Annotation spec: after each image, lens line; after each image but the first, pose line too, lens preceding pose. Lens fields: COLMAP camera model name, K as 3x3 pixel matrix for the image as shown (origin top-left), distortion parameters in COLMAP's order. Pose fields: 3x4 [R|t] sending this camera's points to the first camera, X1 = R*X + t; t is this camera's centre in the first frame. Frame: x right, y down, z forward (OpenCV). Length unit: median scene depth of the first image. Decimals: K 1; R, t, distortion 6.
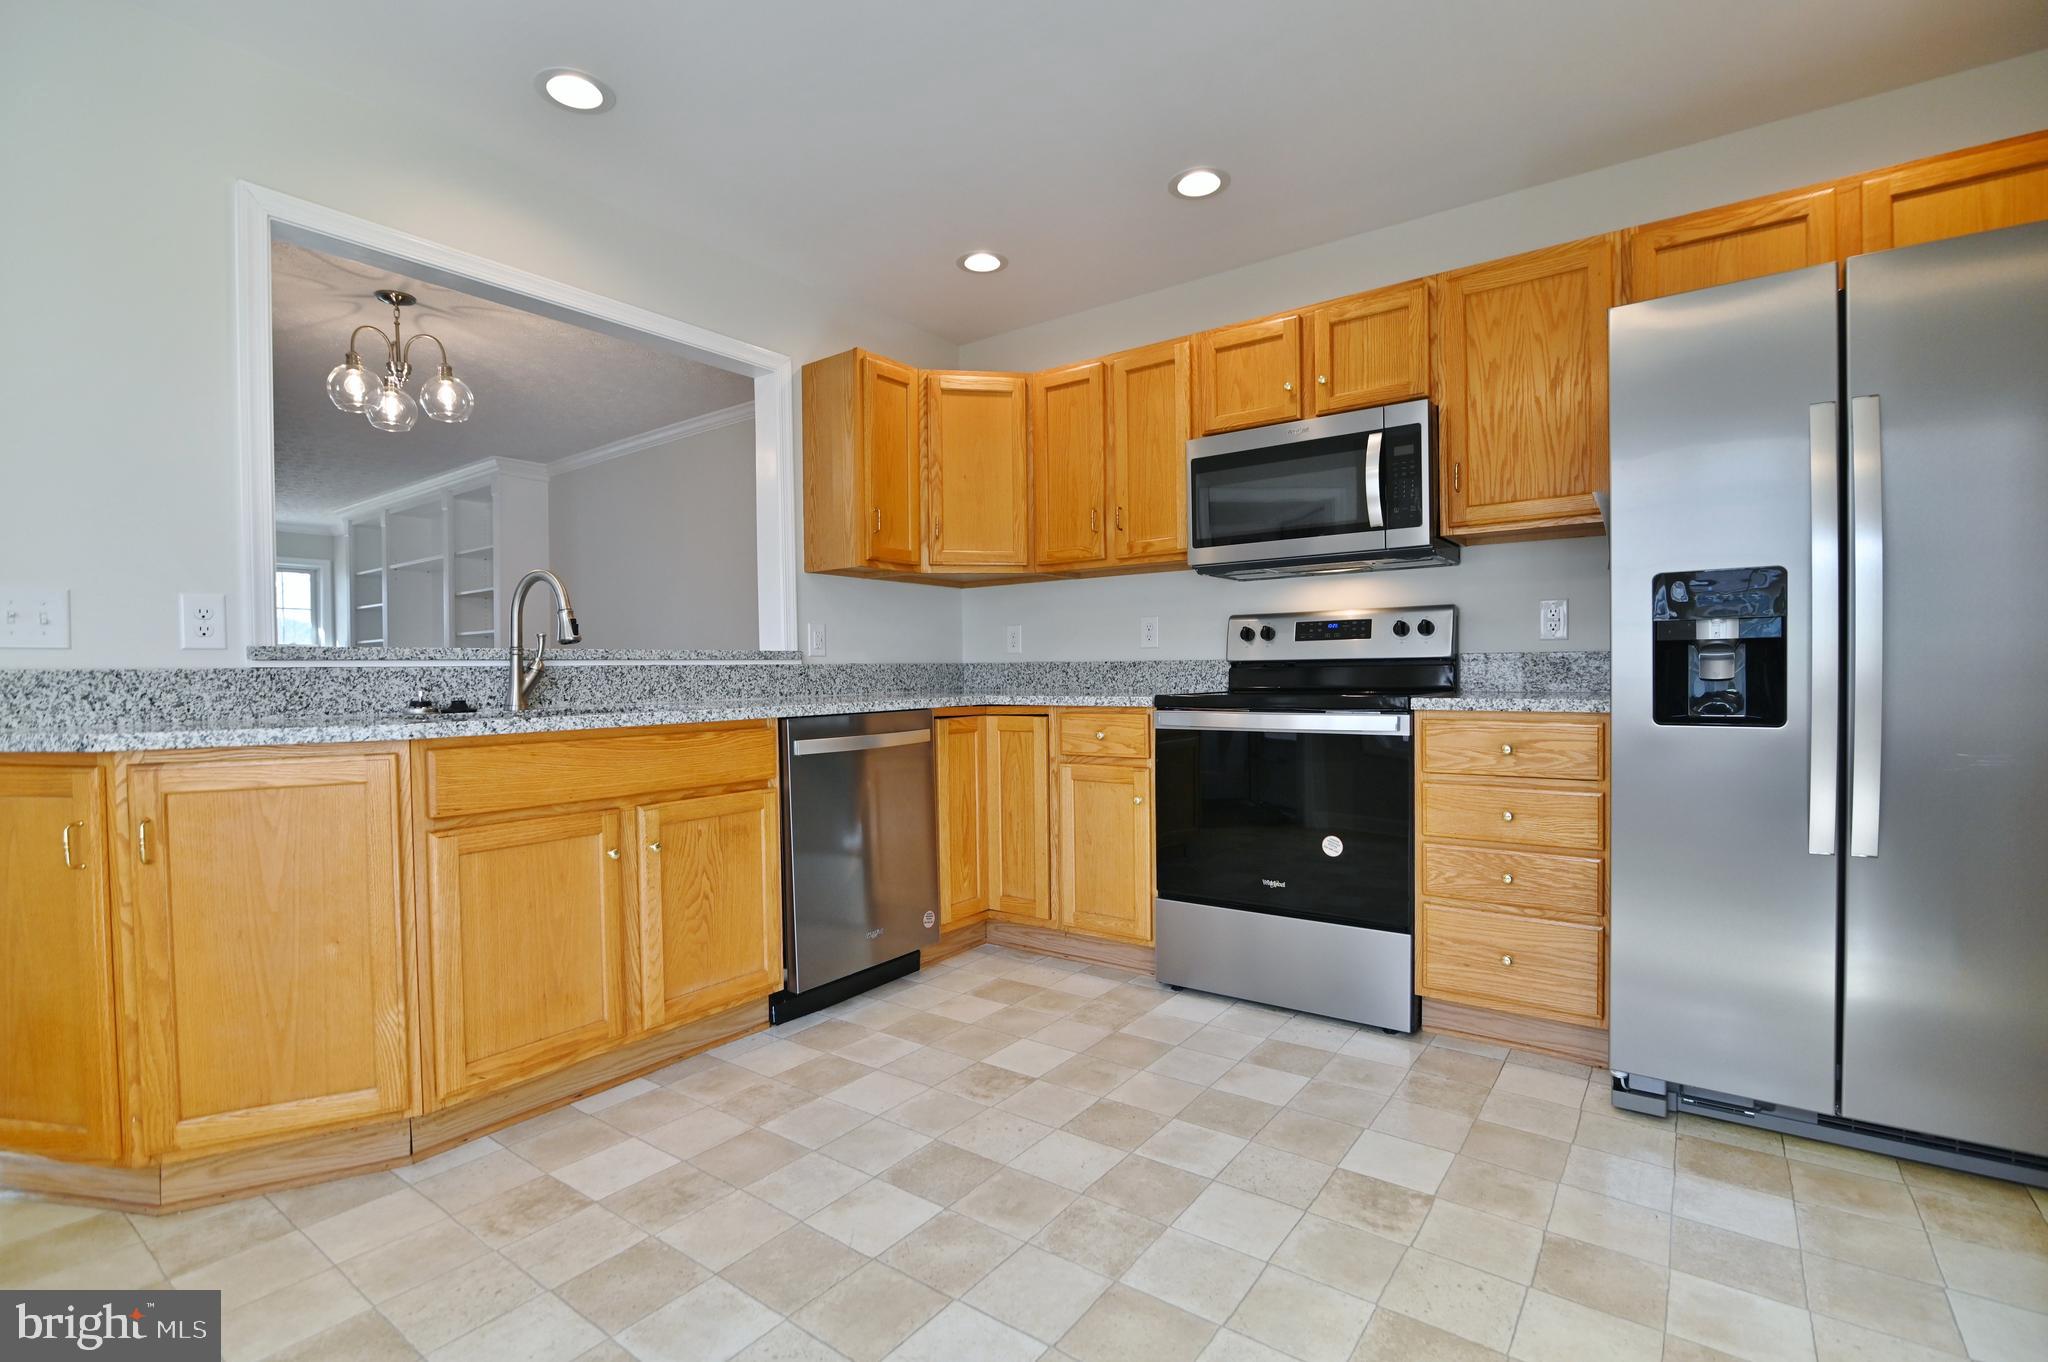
lens RADIAL K [[932.3, 0, 1025.6], [0, 932.3, 688.9], [0, 0, 1]] dist [-0.021634, 0.001788]
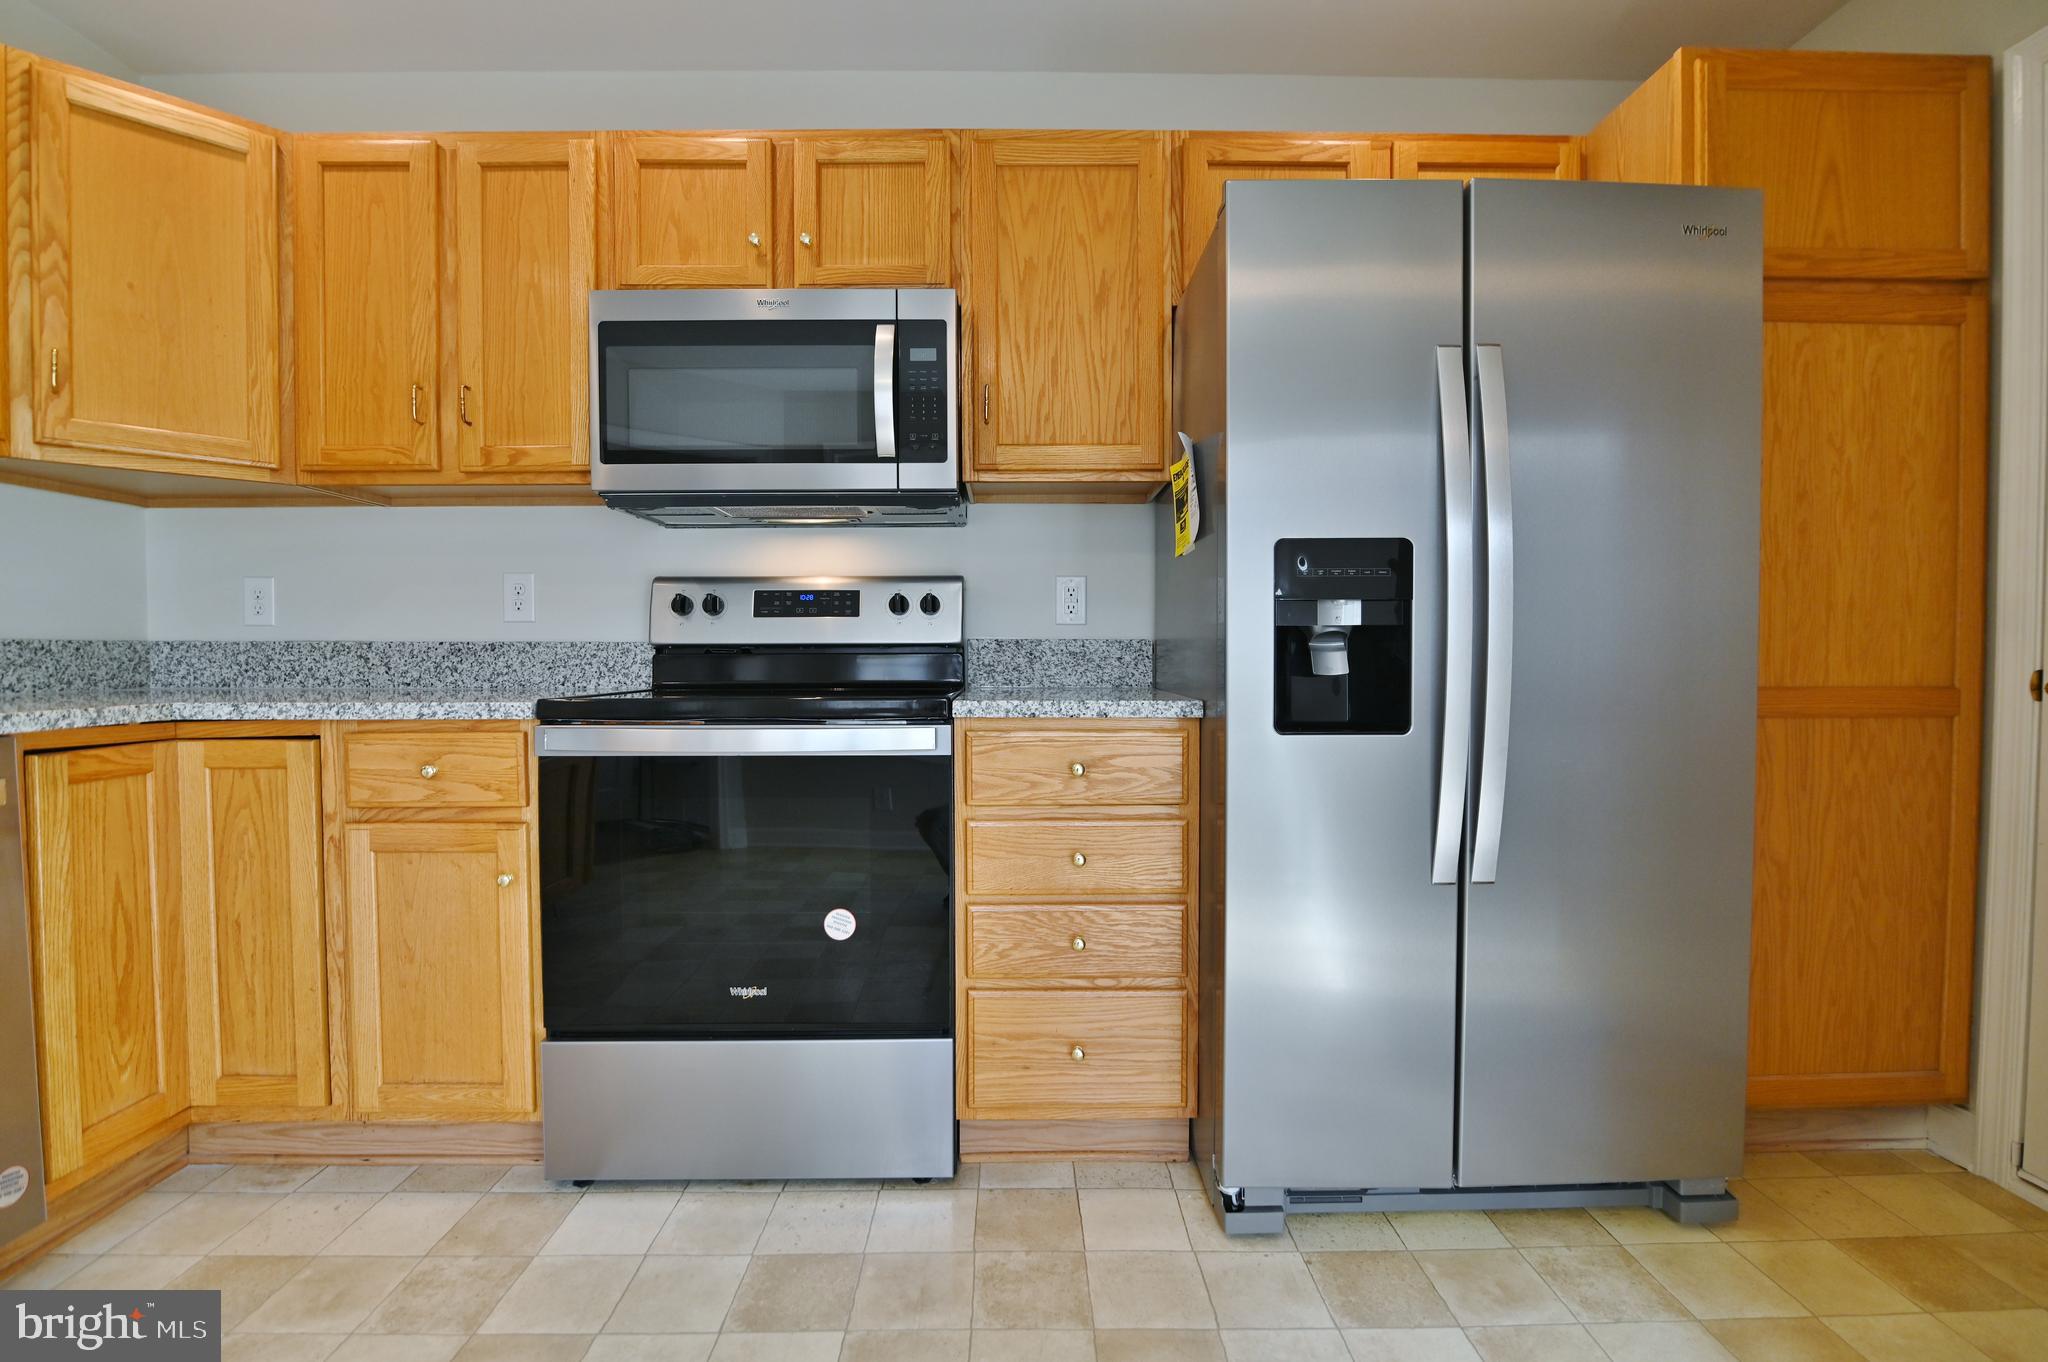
lens RADIAL K [[932.3, 0, 1024.2], [0, 932.3, 679.6], [0, 0, 1]] dist [-0.021634, 0.001788]
pose [[0.797634, -0.005390, 0.603117, 0.033455], [0.002854, 0.999983, 0.005162, -0.008566], [-0.603135, -0.002396, 0.797636, 0.372028]]
